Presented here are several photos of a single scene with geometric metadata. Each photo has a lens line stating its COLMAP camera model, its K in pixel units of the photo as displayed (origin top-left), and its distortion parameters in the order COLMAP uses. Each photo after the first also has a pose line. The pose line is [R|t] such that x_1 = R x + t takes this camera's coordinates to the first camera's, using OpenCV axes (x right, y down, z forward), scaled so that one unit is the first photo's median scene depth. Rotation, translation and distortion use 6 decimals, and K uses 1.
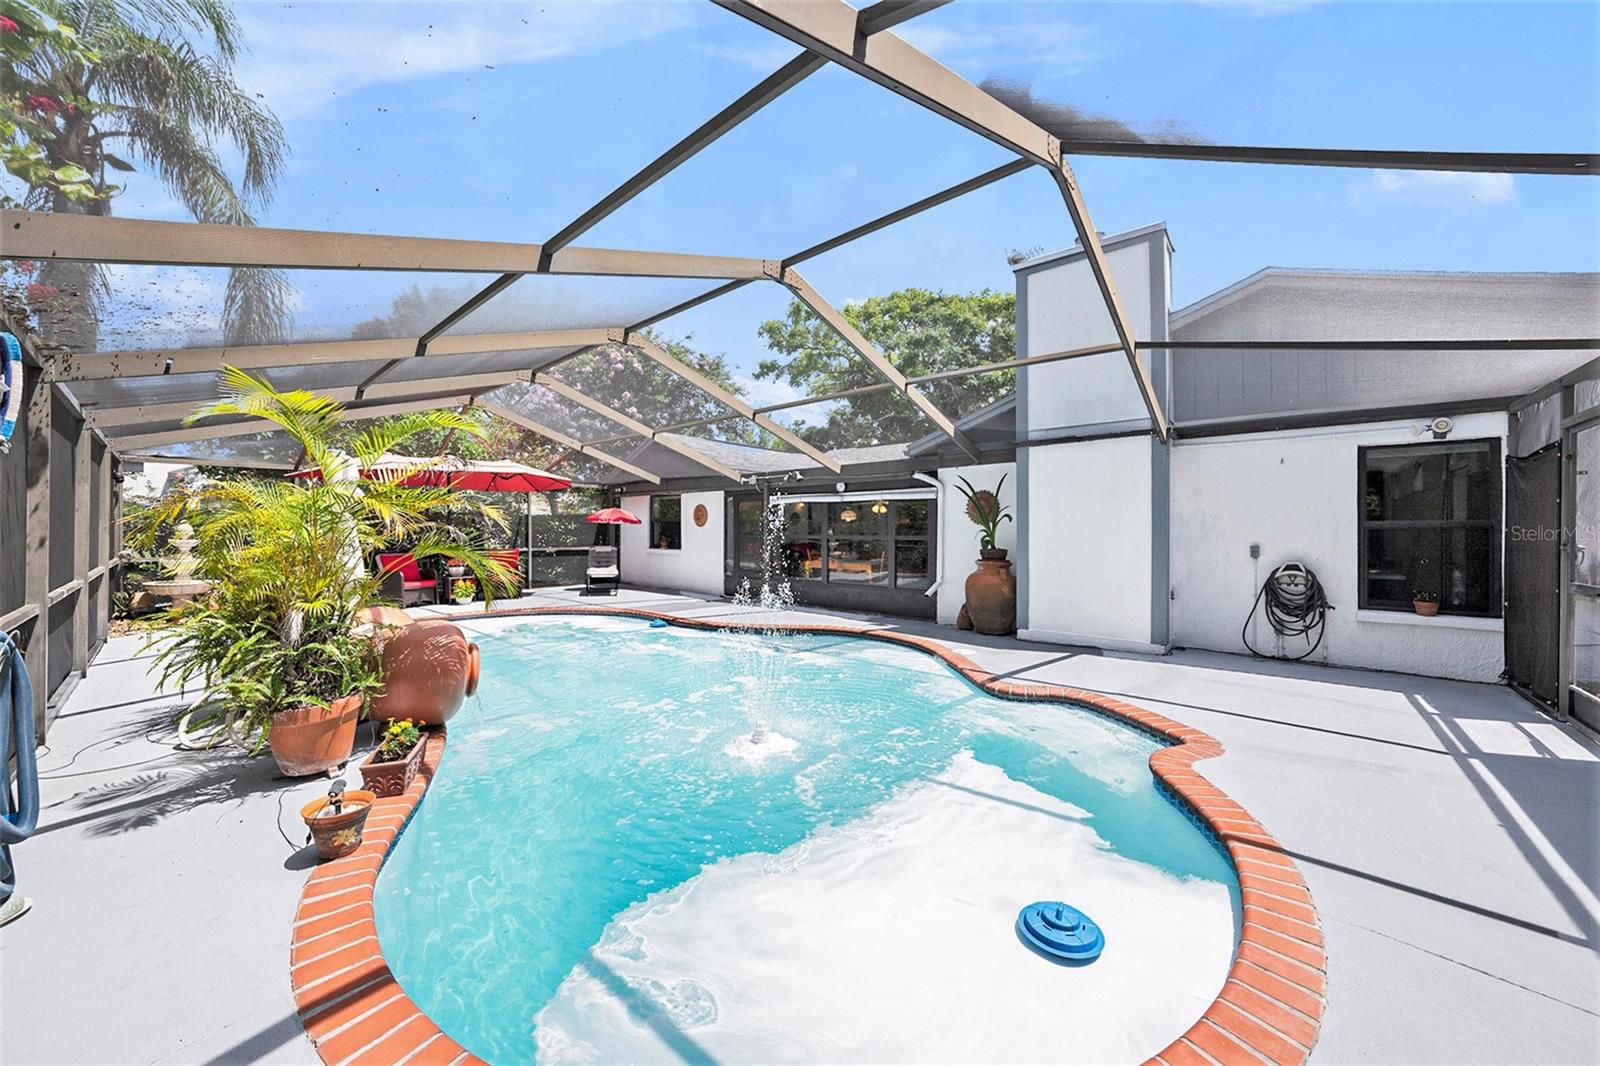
lens RADIAL K [[555.7, 0, 806.3], [0, 555.7, 533.0], [0, 0, 1]] dist [-0.009506, 0.000271]
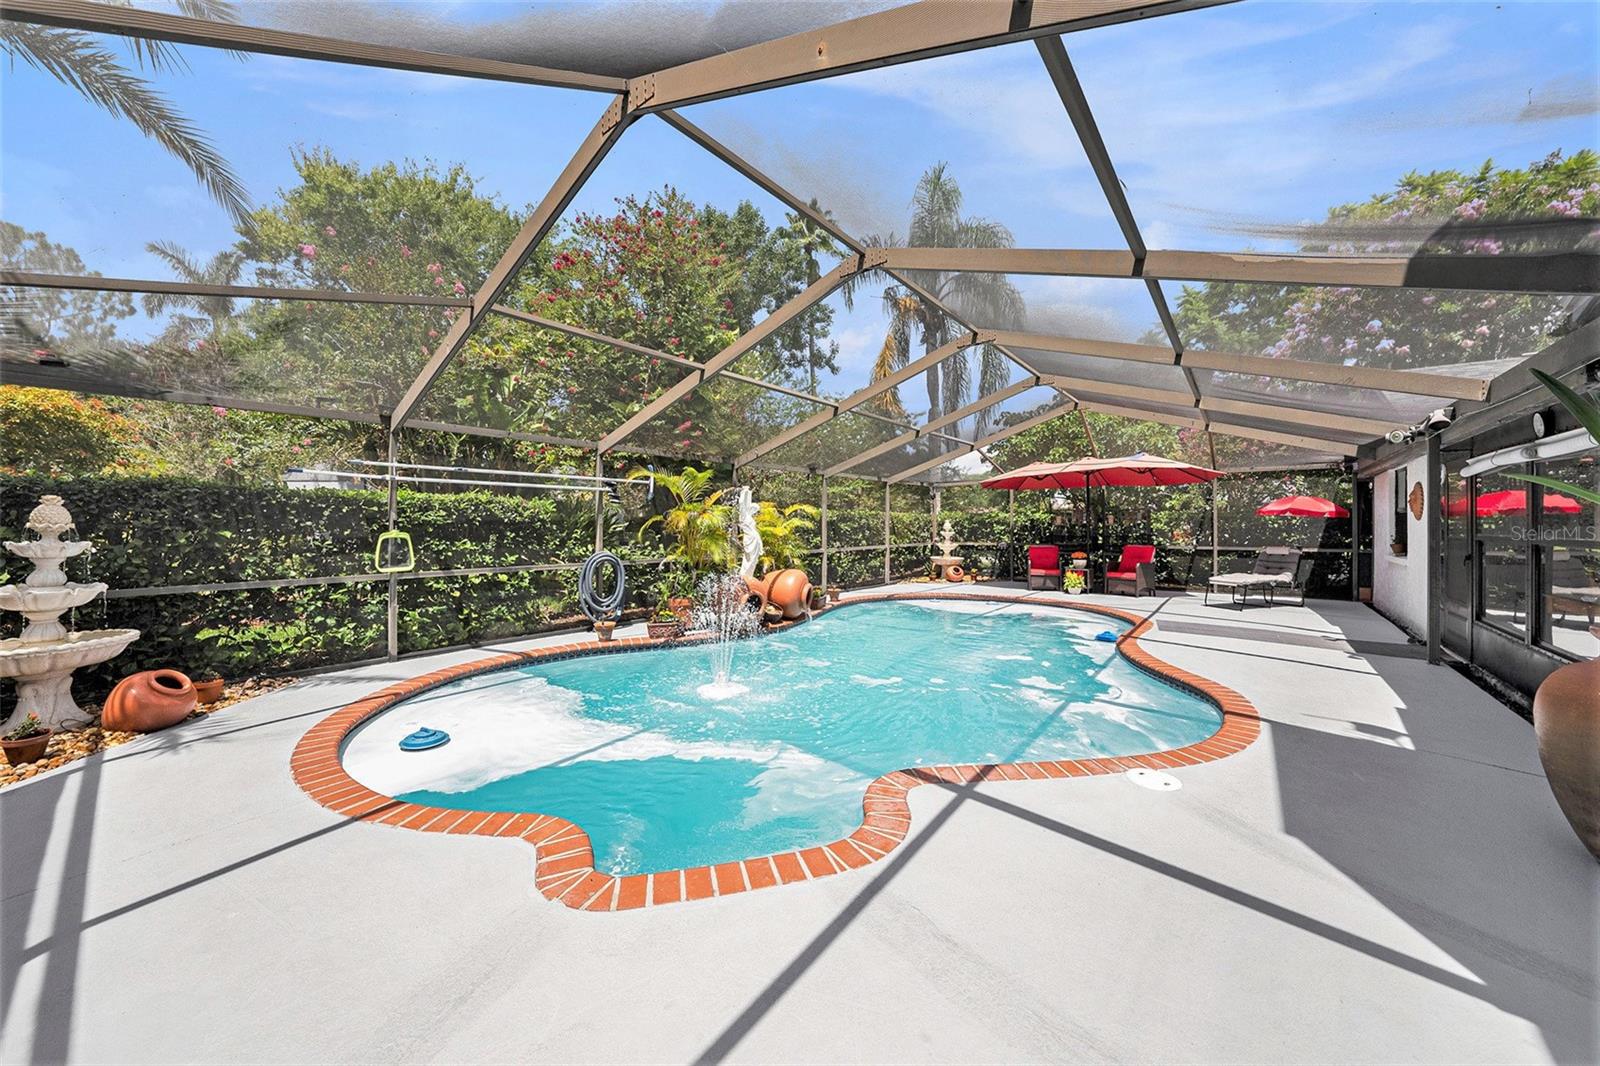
lens RADIAL K [[555.7, 0, 805.2], [0, 555.7, 528.6], [0, 0, 1]] dist [-0.009506, 0.000271]
pose [[0.046373, 0.000497, -0.998924, 0.473585], [-0.000795, 1.000000, 0.000460, -0.000800], [0.998924, 0.000773, 0.046374, 0.433995]]
